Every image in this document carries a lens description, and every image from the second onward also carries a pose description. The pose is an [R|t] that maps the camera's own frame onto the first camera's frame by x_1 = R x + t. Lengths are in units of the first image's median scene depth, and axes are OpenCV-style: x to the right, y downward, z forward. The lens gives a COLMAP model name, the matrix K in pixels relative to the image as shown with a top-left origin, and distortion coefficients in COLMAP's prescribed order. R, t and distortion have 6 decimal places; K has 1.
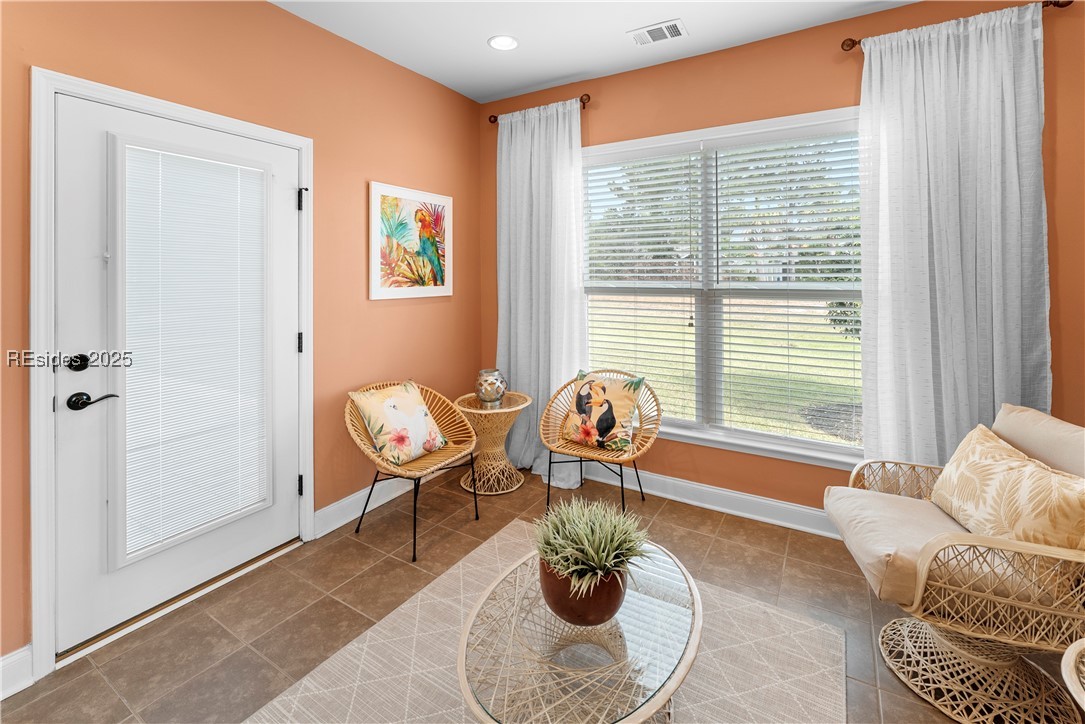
lens RADIAL K [[467.8, 0, 557.7], [0, 467.8, 267.2], [0, 0, 1]] dist [-0.001308, -0.000474]
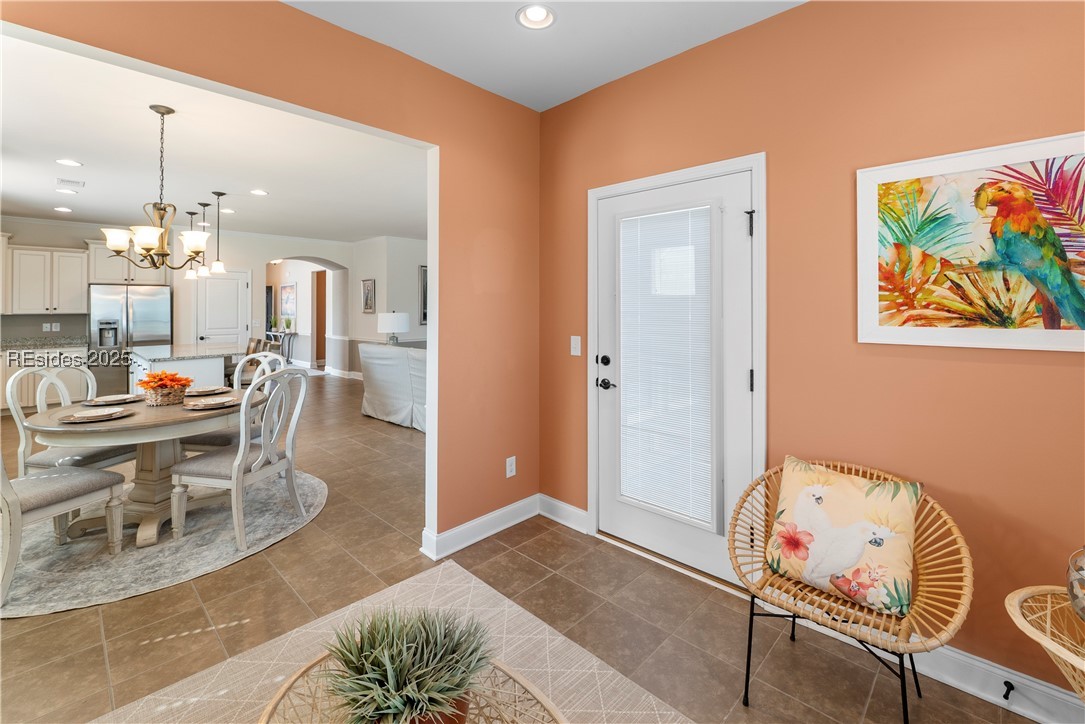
lens RADIAL K [[467.8, 0, 538.5], [0, 467.8, 301.4], [0, 0, 1]] dist [-0.001308, -0.000474]
pose [[-0.239117, -0.013342, -0.970899, 0.368062], [0.017378, 0.999687, -0.018018, 0.012901], [0.970835, -0.021180, -0.238810, 0.681948]]
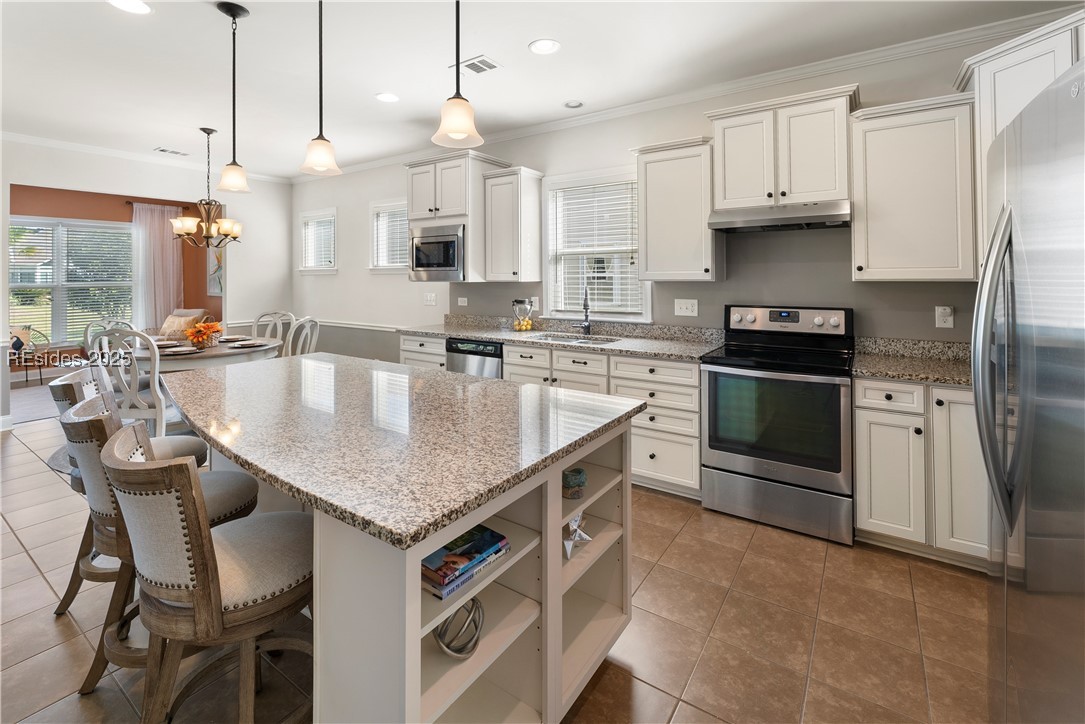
lens RADIAL K [[467.8, 0, 547.1], [0, 467.8, 281.5], [0, 0, 1]] dist [-0.001308, -0.000474]
pose [[0.056519, -0.014448, 0.998297, -1.869197], [-0.004177, 0.999883, 0.014707, -0.016002], [-0.998393, -0.005001, 0.056452, -1.568109]]
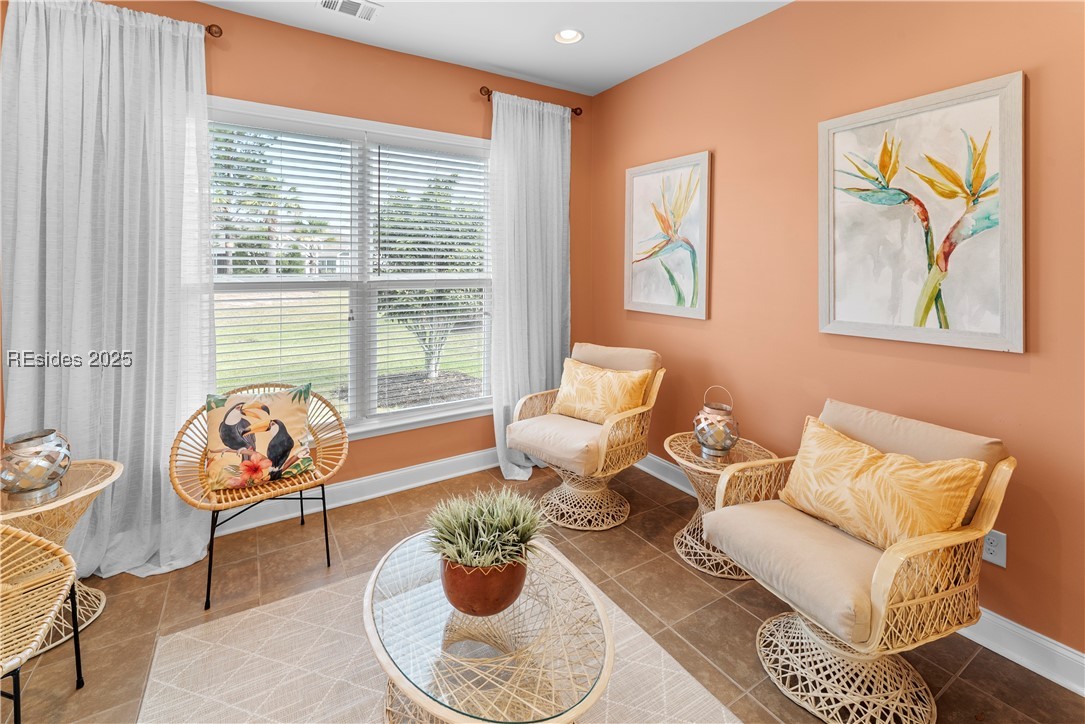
lens RADIAL K [[467.8, 0, 525.9], [0, 467.8, 261.8], [0, 0, 1]] dist [-0.001308, -0.000474]
pose [[0.477269, 0.009082, 0.878710, -0.388051], [-0.014170, 0.999896, -0.002638, 0.003530], [-0.878643, -0.011193, 0.477348, 0.220409]]
